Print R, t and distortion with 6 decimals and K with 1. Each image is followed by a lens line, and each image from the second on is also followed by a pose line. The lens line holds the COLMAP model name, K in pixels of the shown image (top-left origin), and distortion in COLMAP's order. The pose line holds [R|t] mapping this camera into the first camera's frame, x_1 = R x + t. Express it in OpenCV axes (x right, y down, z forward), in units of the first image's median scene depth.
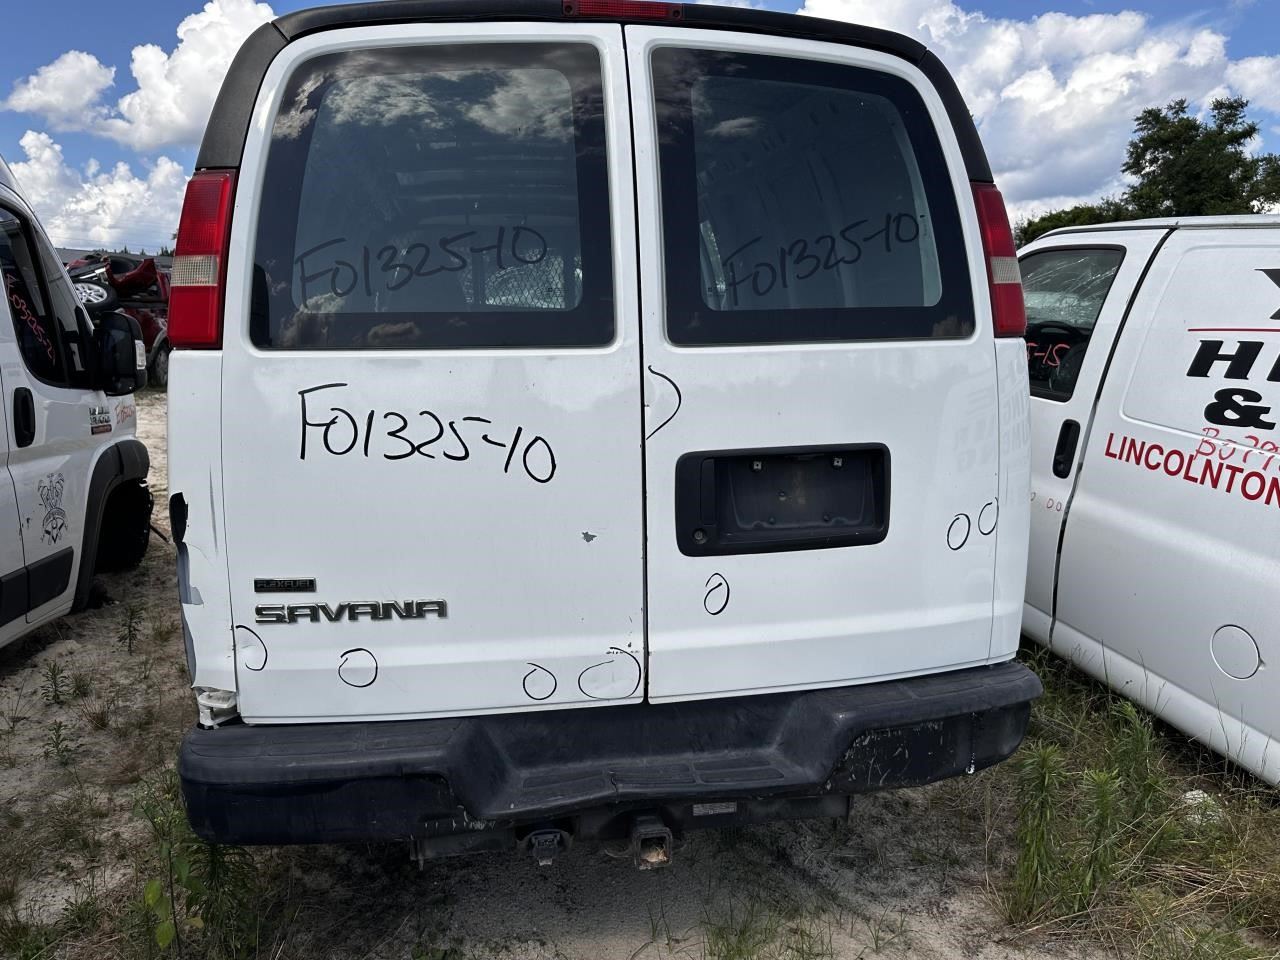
lens RADIAL K [[999.7, 0, 631.8], [0, 999.7, 474.1], [0, 0, 1]] dist [0.041891, -0.002040]
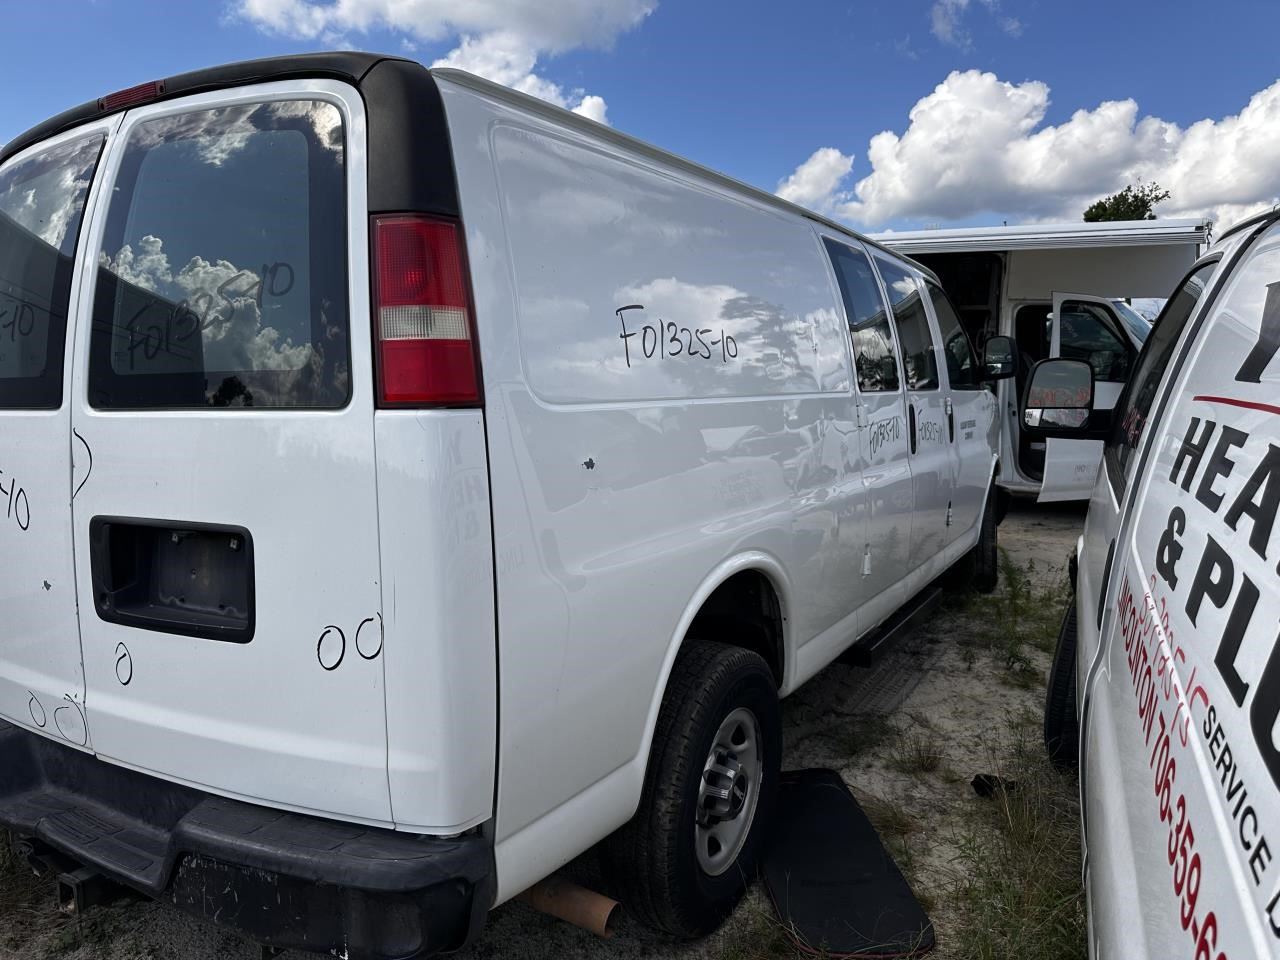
lens RADIAL K [[992.5, 0, 640.0], [0, 992.5, 480.0], [0, 0, 1]] dist [0.088363, -0.229372]
pose [[0.754783, 0.067793, -0.652462, 1.078769], [-0.100162, 0.994893, -0.012497, -0.095705], [0.648283, 0.074785, 0.757718, 0.572395]]
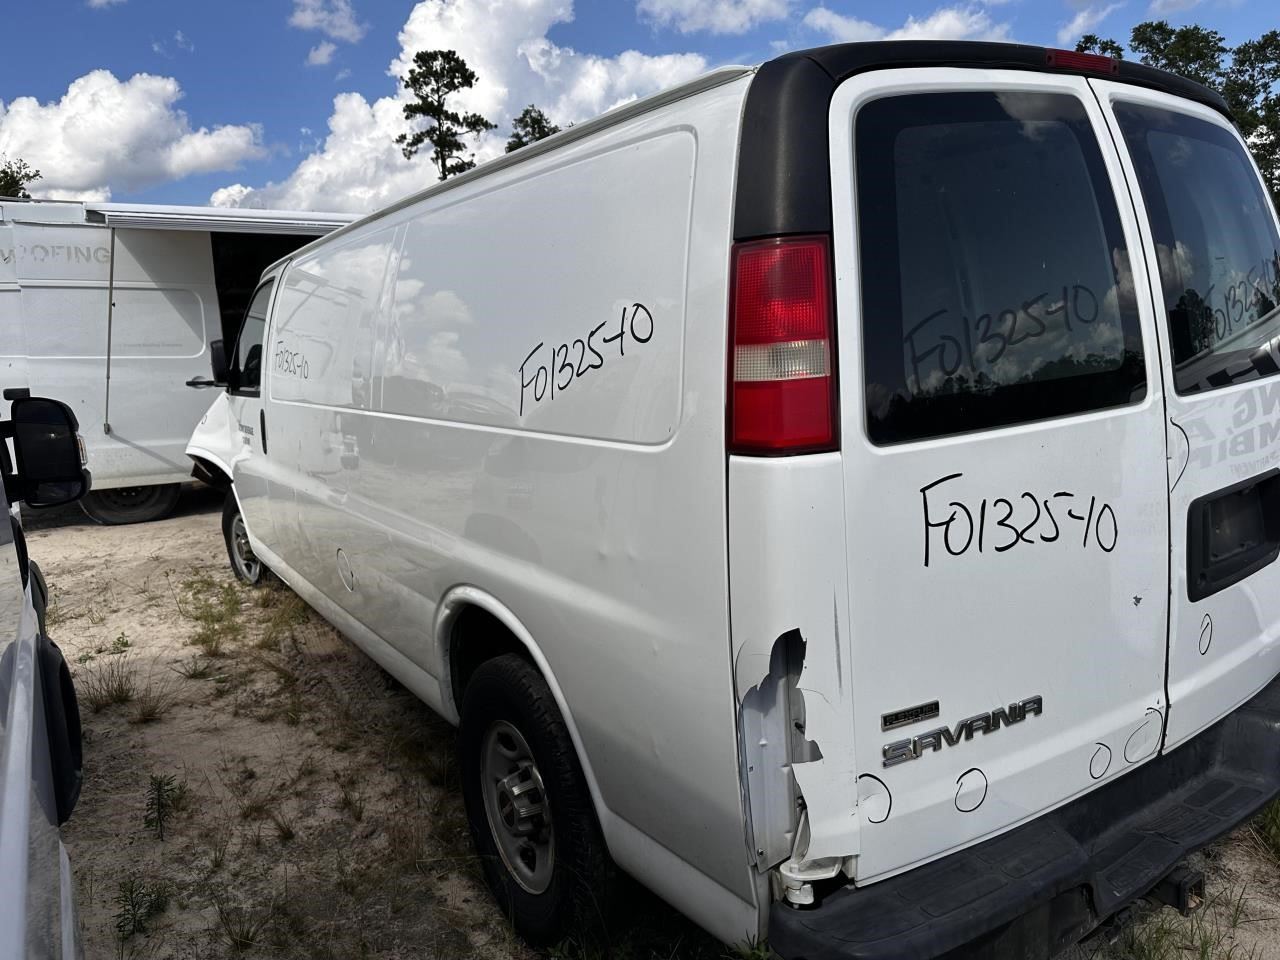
lens RADIAL K [[992.5, 0, 640.0], [0, 992.5, 480.0], [0, 0, 1]] dist [0.088363, -0.229372]
pose [[0.915909, -0.122793, 0.382141, -0.803722], [0.127996, 0.991703, 0.011884, -0.119914], [-0.380430, 0.038028, 0.924028, 0.275632]]
